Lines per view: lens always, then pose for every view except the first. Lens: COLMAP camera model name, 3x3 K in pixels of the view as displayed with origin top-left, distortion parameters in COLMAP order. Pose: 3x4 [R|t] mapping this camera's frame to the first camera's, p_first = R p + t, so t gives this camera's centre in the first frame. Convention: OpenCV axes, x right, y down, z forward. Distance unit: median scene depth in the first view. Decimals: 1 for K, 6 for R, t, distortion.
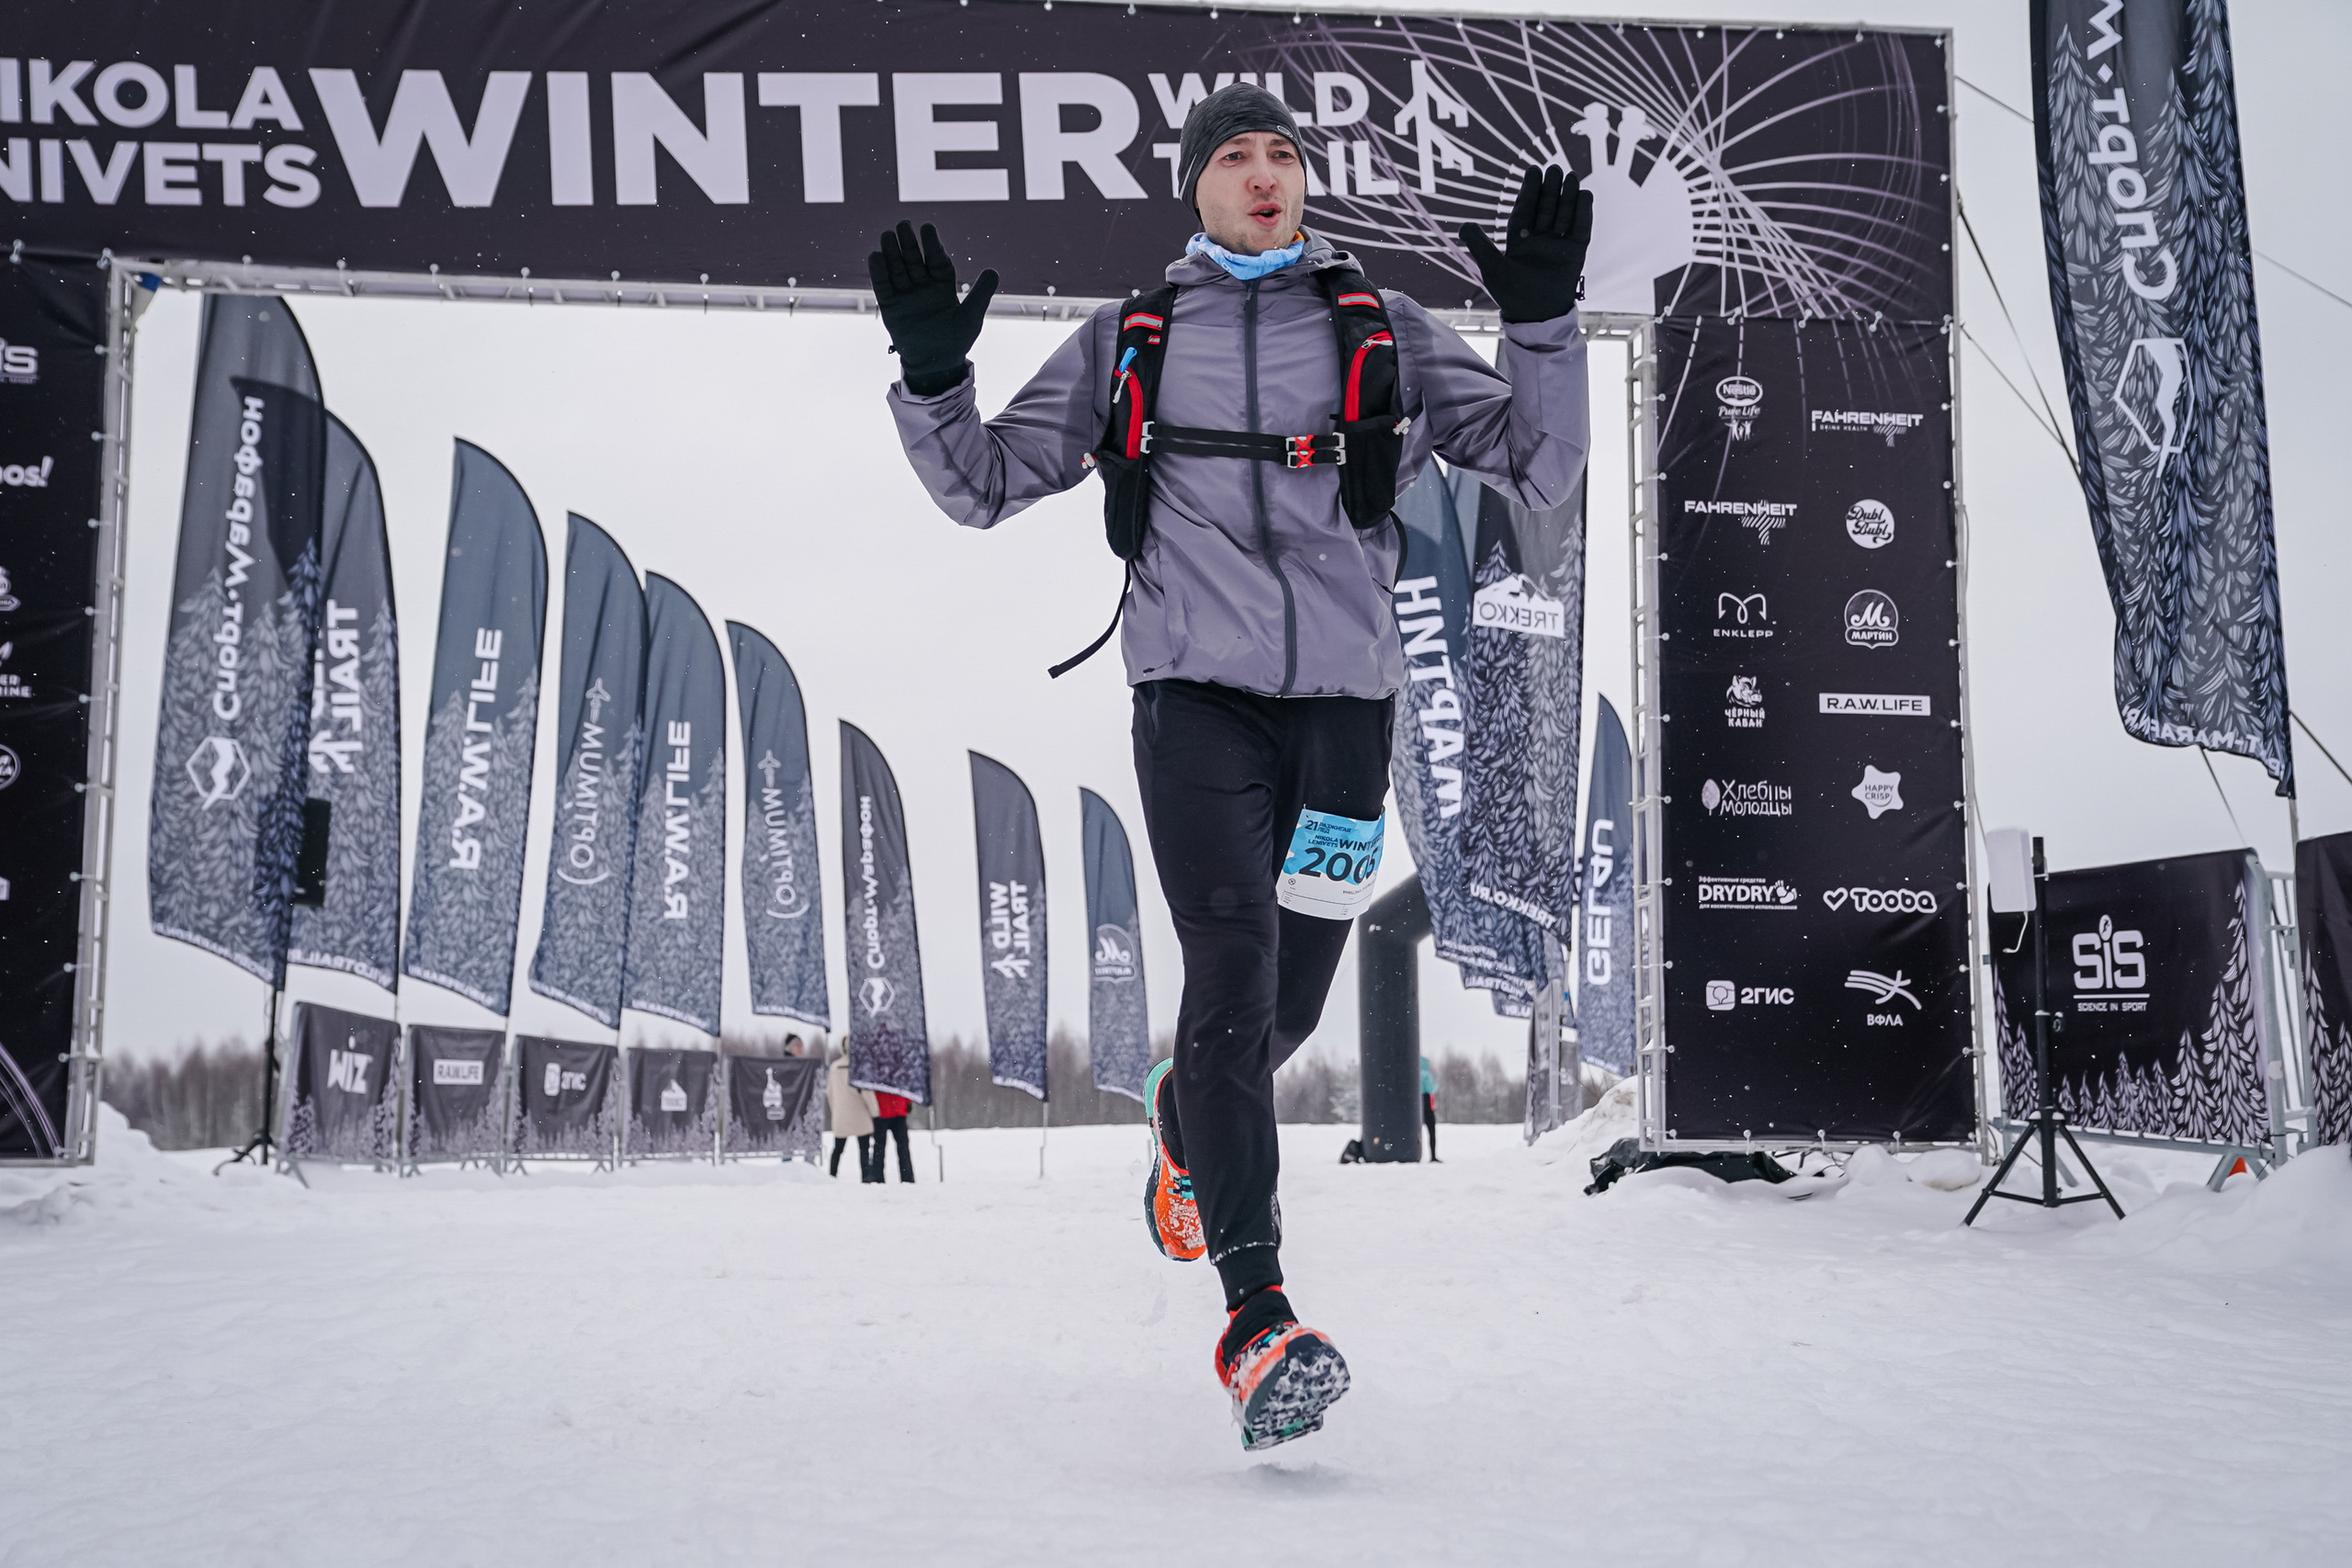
lens RADIAL K [[2807.4, 0, 1179.3], [0, 2807.4, 800.1], [0, 0, 1]] dist [0.146856, 0.000000]
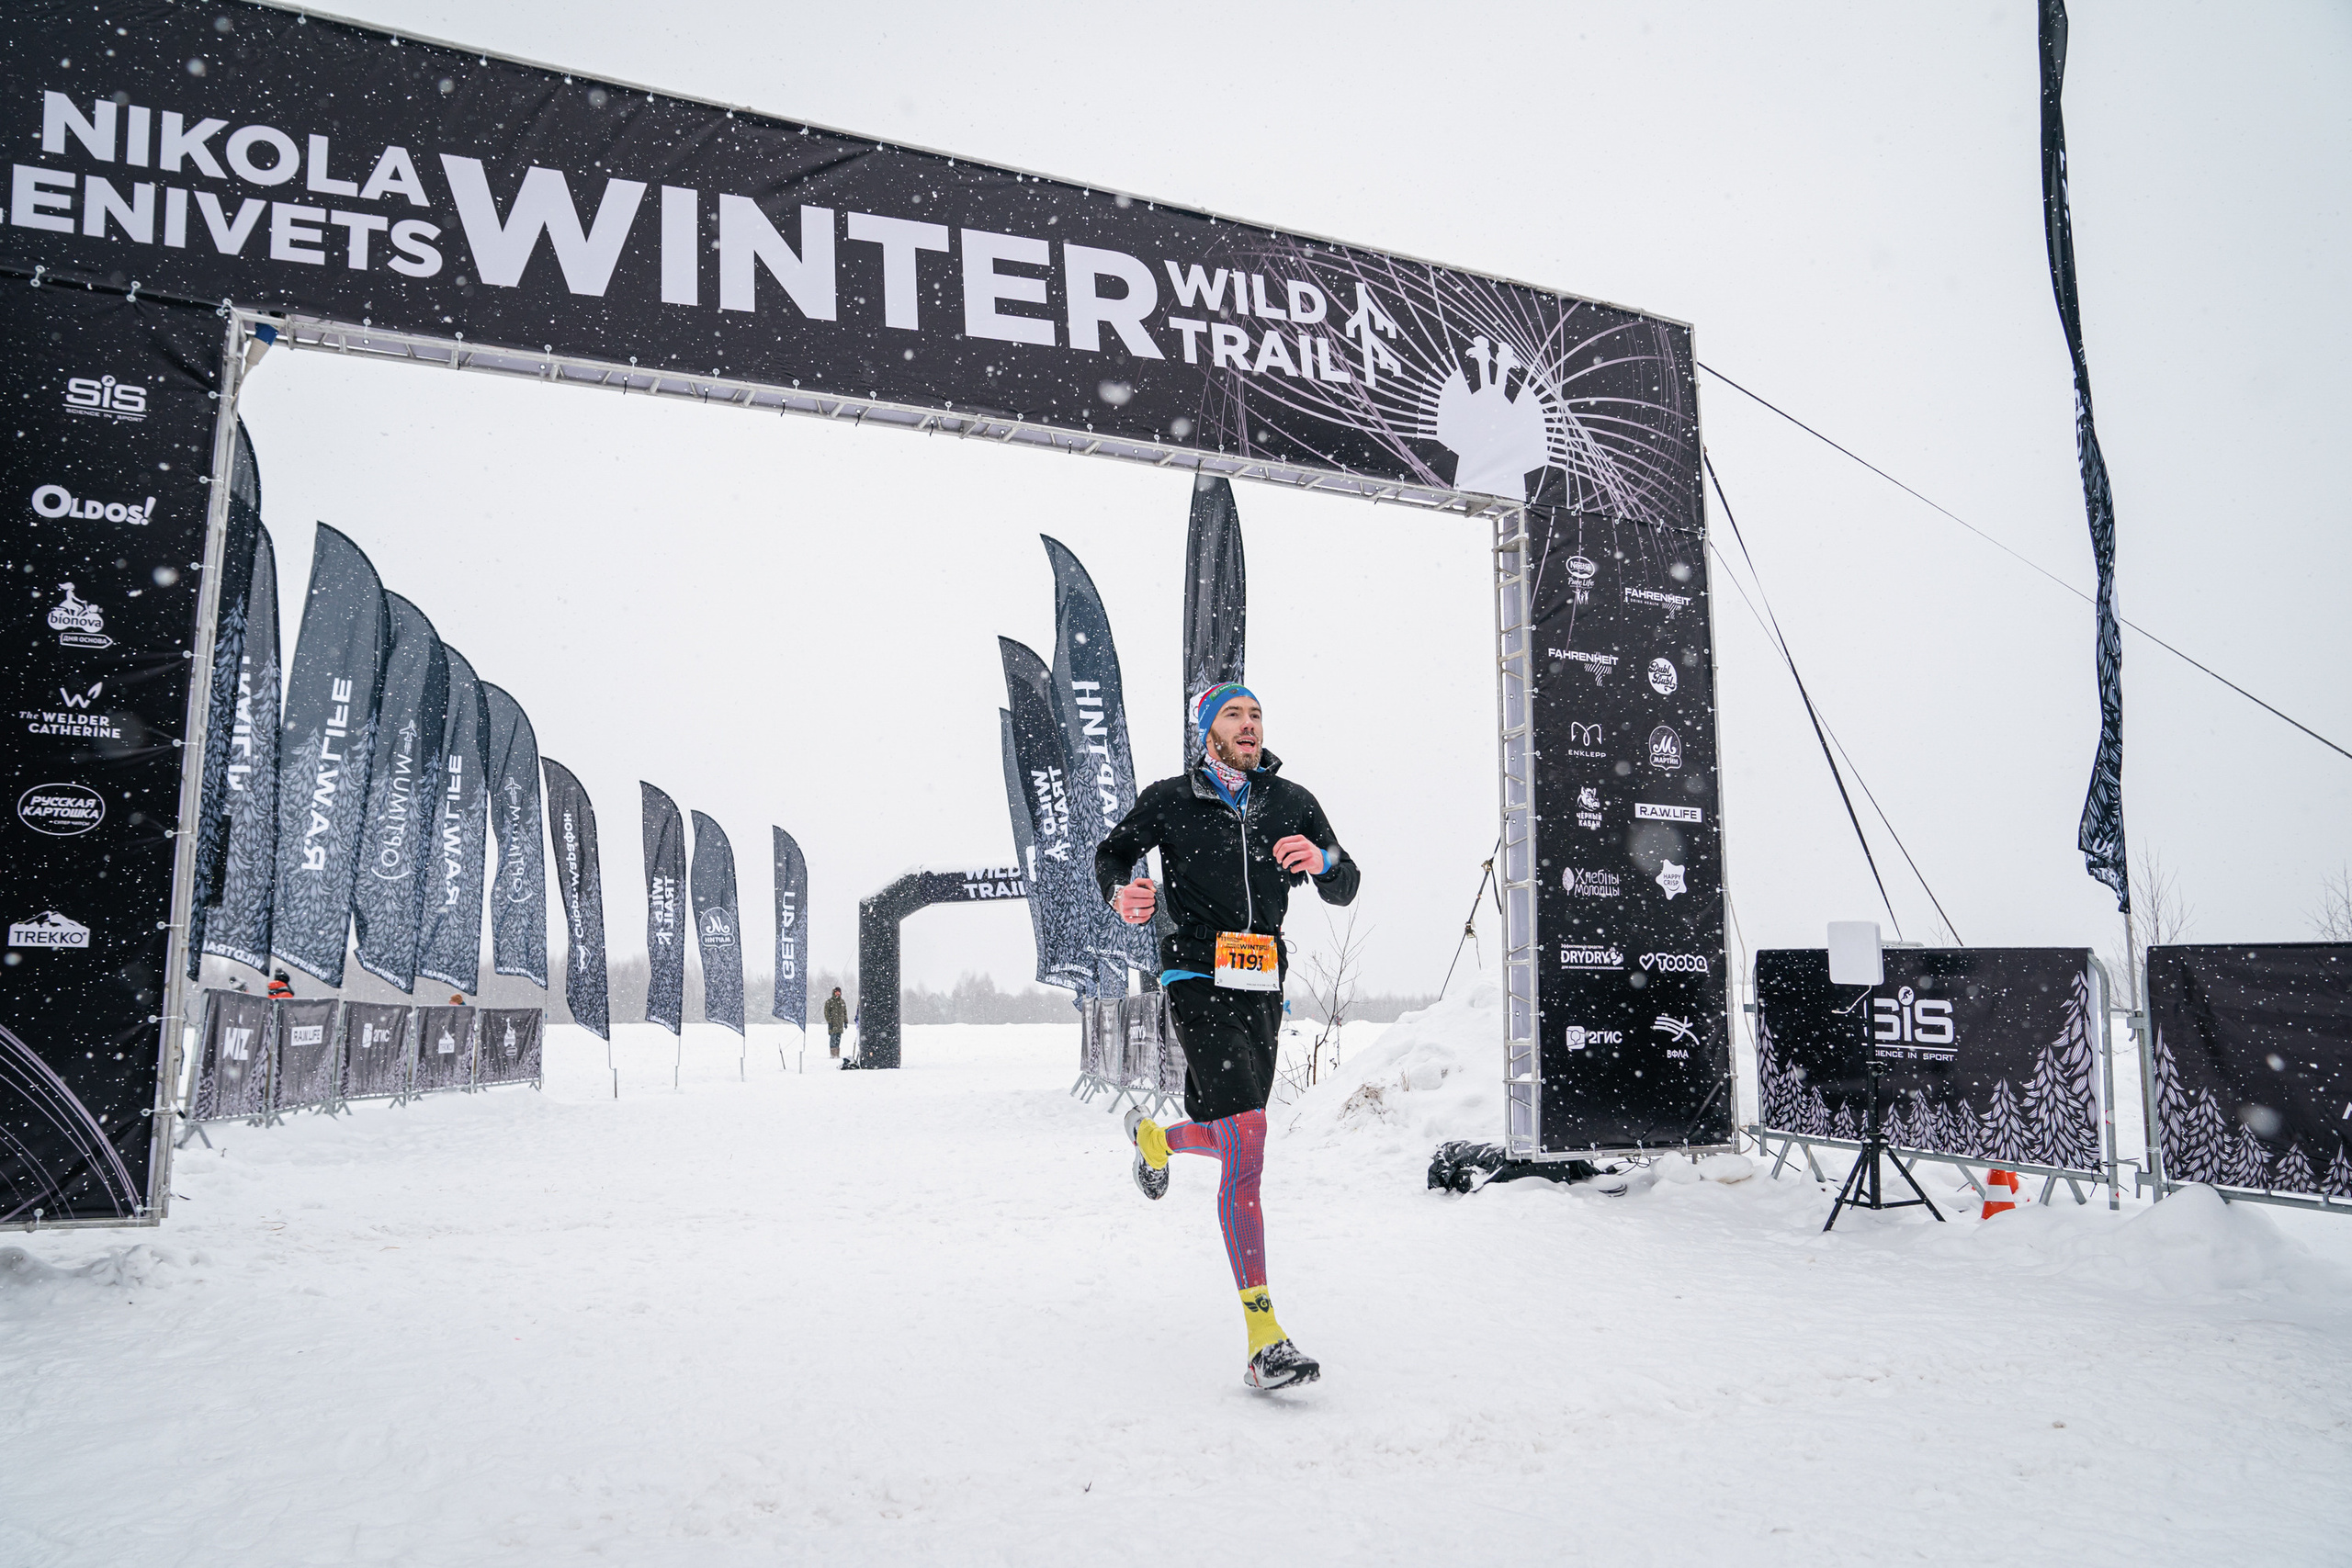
lens RADIAL K [[1694.2, 0, 1170.1], [0, 1694.2, 780.6], [0, 0, 1]] dist [-0.110503, 0.088778]
pose [[0.946739, 0.044949, 0.318848, -0.224947], [-0.039232, 0.998934, -0.024331, -0.020673], [-0.319602, 0.010526, 0.947494, 0.335970]]
